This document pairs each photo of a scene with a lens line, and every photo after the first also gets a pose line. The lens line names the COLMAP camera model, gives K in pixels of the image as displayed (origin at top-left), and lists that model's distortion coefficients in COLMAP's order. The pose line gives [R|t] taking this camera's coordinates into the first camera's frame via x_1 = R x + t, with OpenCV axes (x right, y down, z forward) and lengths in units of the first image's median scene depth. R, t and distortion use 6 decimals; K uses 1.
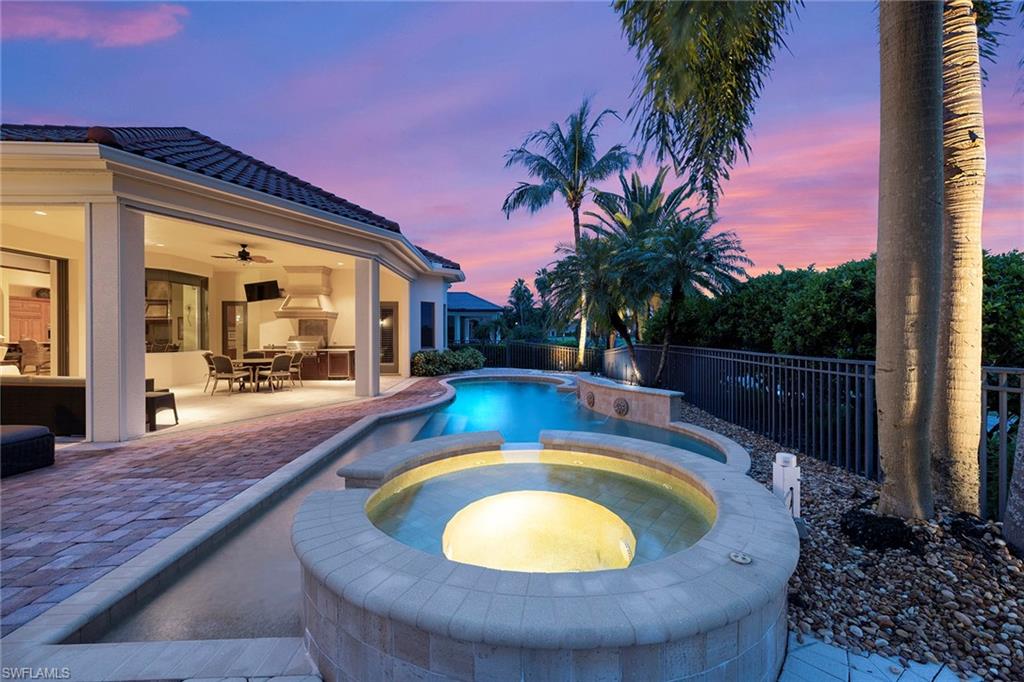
lens RADIAL K [[411.0, 0, 511.7], [0, 411.0, 337.9], [0, 0, 1]] dist [0.002644, 0.000238]
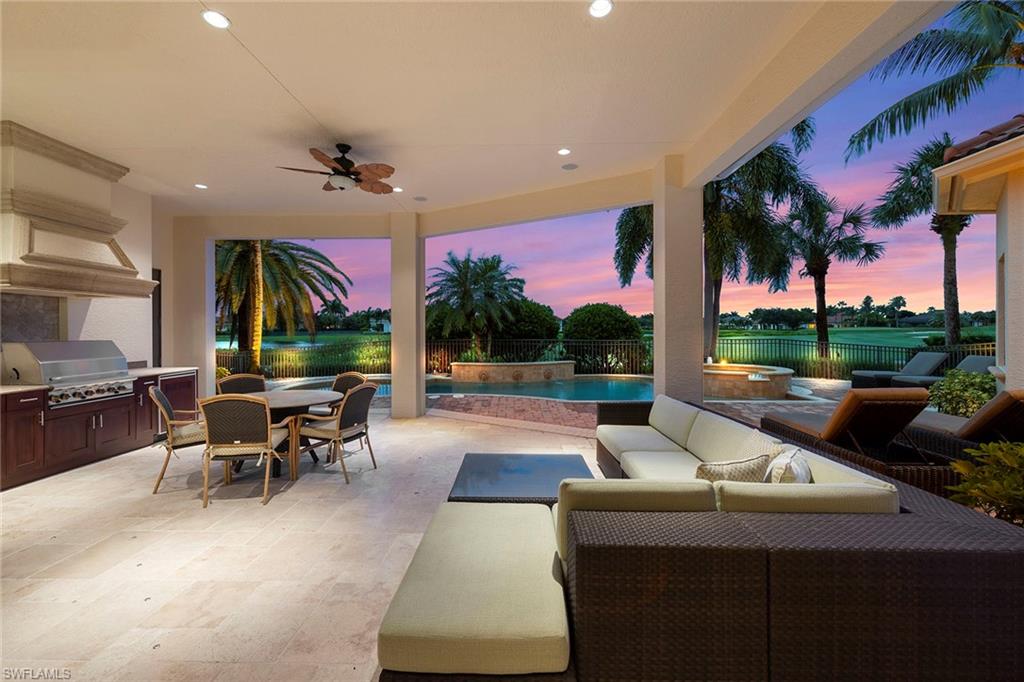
lens RADIAL K [[422.6, 0, 507.5], [0, 422.6, 328.1], [0, 0, 1]] dist [-0.000801, 0.000082]
pose [[0.062329, 0.002631, 0.998052, -0.995316], [0.009916, 0.999946, -0.003255, -0.013509], [-0.998006, 0.010099, 0.062299, 0.700119]]
